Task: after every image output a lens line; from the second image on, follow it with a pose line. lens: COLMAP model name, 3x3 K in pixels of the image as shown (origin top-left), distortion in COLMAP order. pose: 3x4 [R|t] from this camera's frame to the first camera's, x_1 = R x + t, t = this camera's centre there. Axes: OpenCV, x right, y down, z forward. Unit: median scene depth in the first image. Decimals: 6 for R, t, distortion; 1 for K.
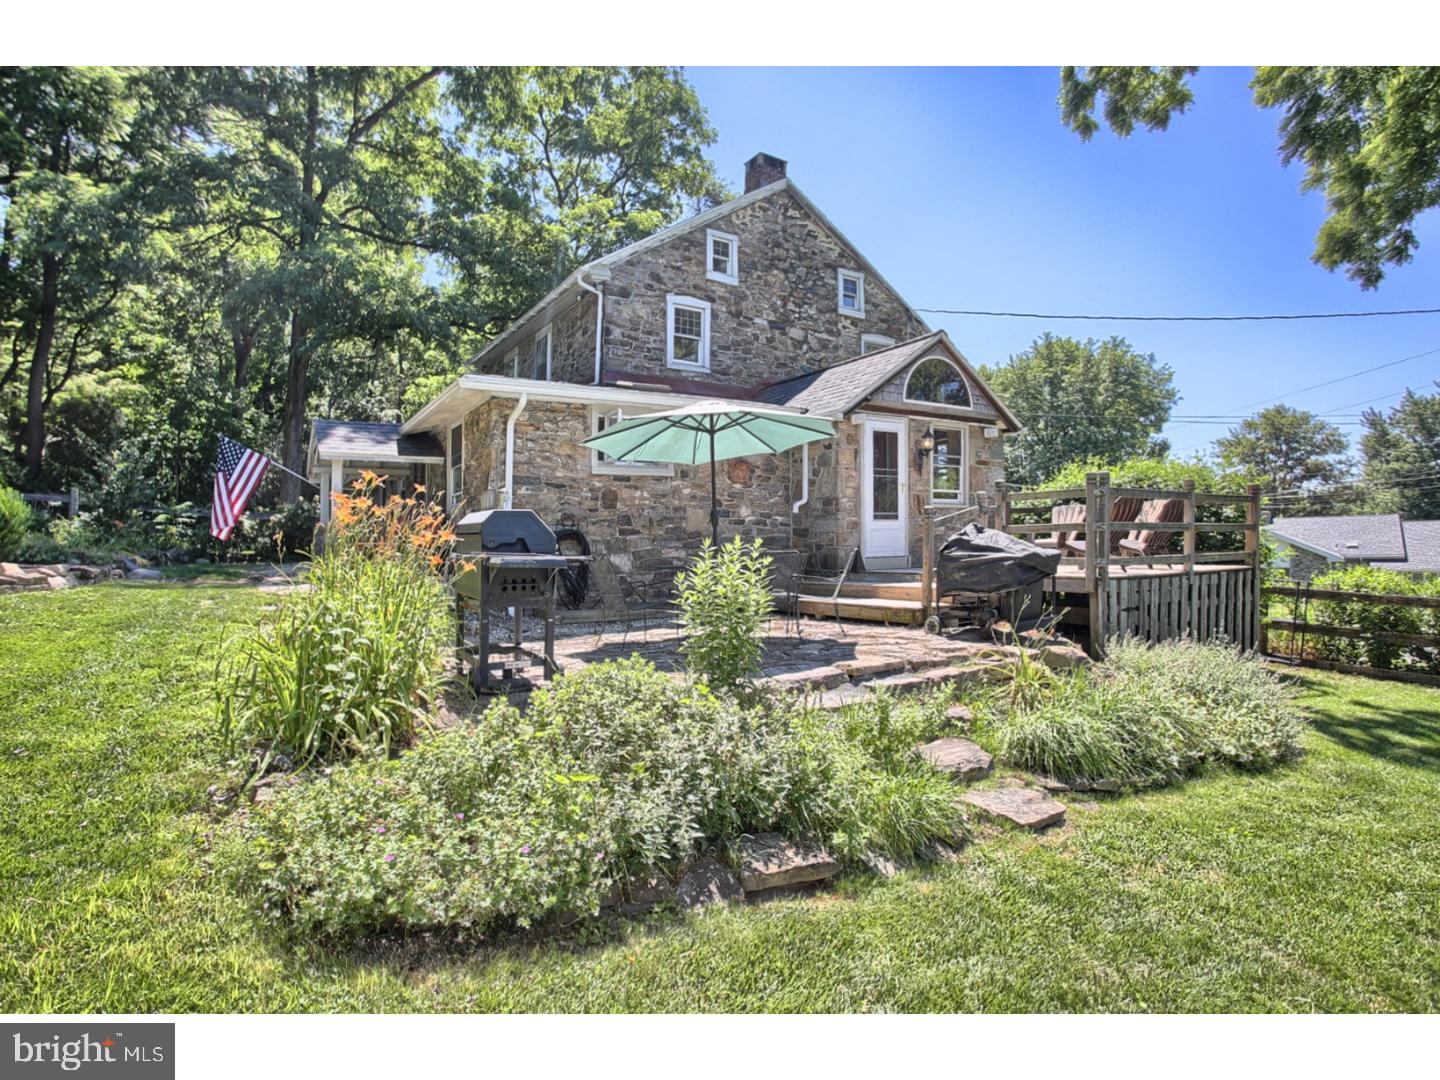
lens RADIAL K [[698.9, 0, 717.2], [0, 698.9, 525.3], [0, 0, 1]] dist [-0.040444, 0.013912]
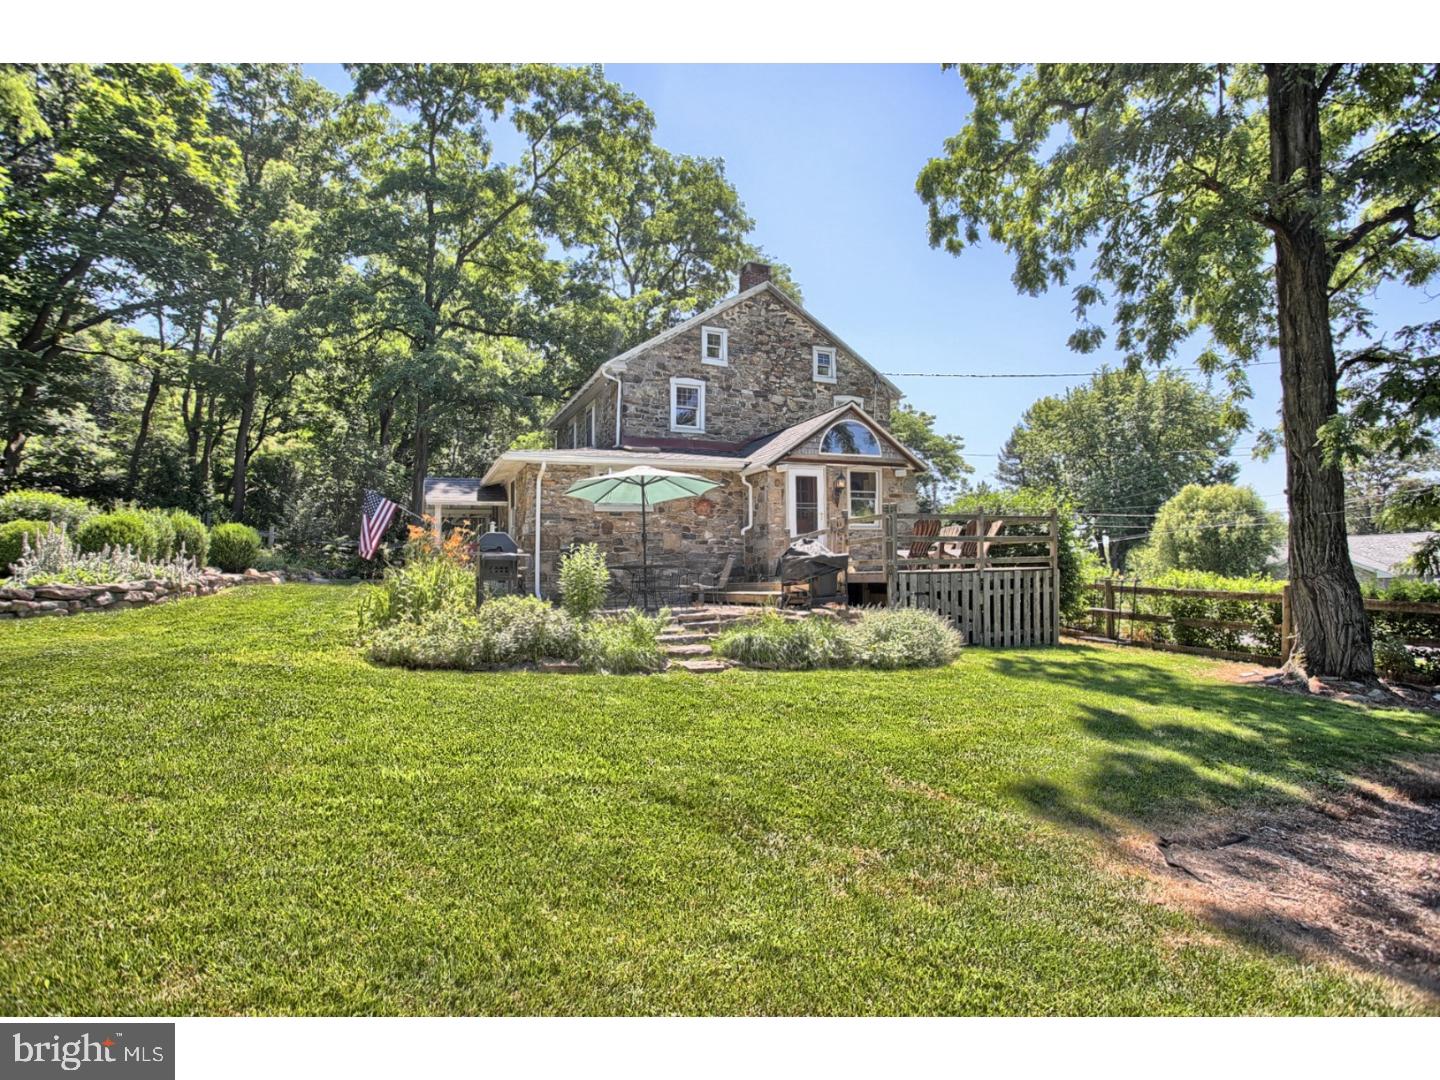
lens RADIAL K [[639.6, 0, 720.0], [0, 639.6, 540.0], [0, 0, 1]] dist [-0.028720, 0.000457]
pose [[0.992329, -0.015000, -0.122713, 0.146169], [0.012526, 0.999703, -0.020905, 0.011919], [0.122990, 0.019207, 0.992222, -0.190378]]
